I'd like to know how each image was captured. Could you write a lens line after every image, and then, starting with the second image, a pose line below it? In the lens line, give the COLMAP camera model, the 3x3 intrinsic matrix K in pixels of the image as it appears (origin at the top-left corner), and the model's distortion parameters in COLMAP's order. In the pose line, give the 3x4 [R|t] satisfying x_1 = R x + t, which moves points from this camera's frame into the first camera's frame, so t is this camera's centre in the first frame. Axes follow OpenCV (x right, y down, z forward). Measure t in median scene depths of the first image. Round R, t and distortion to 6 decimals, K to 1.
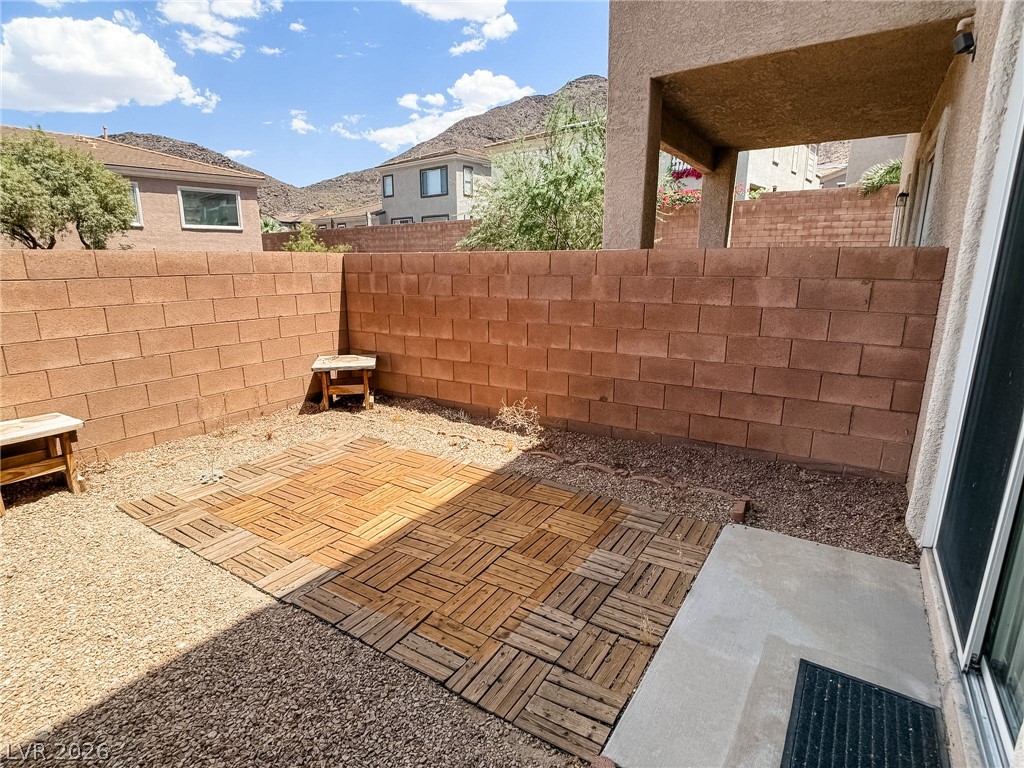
lens RADIAL K [[539.2, 0, 508.9], [0, 539.2, 385.2], [0, 0, 1]] dist [-0.003743, -0.011272]
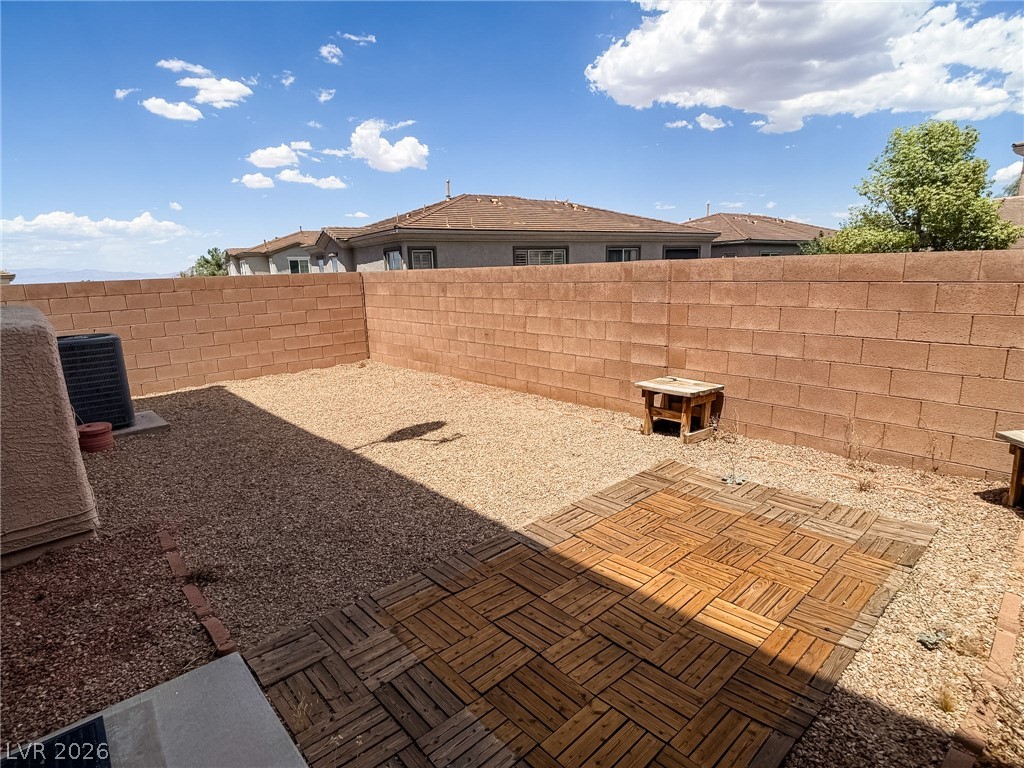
lens RADIAL K [[539.2, 0, 509.9], [0, 539.2, 387.0], [0, 0, 1]] dist [-0.003743, -0.011272]
pose [[-0.258680, 0.218536, -0.940918, 0.495687], [-0.189029, 0.943787, 0.271171, -0.196701], [0.947287, 0.248008, -0.202829, 0.774563]]
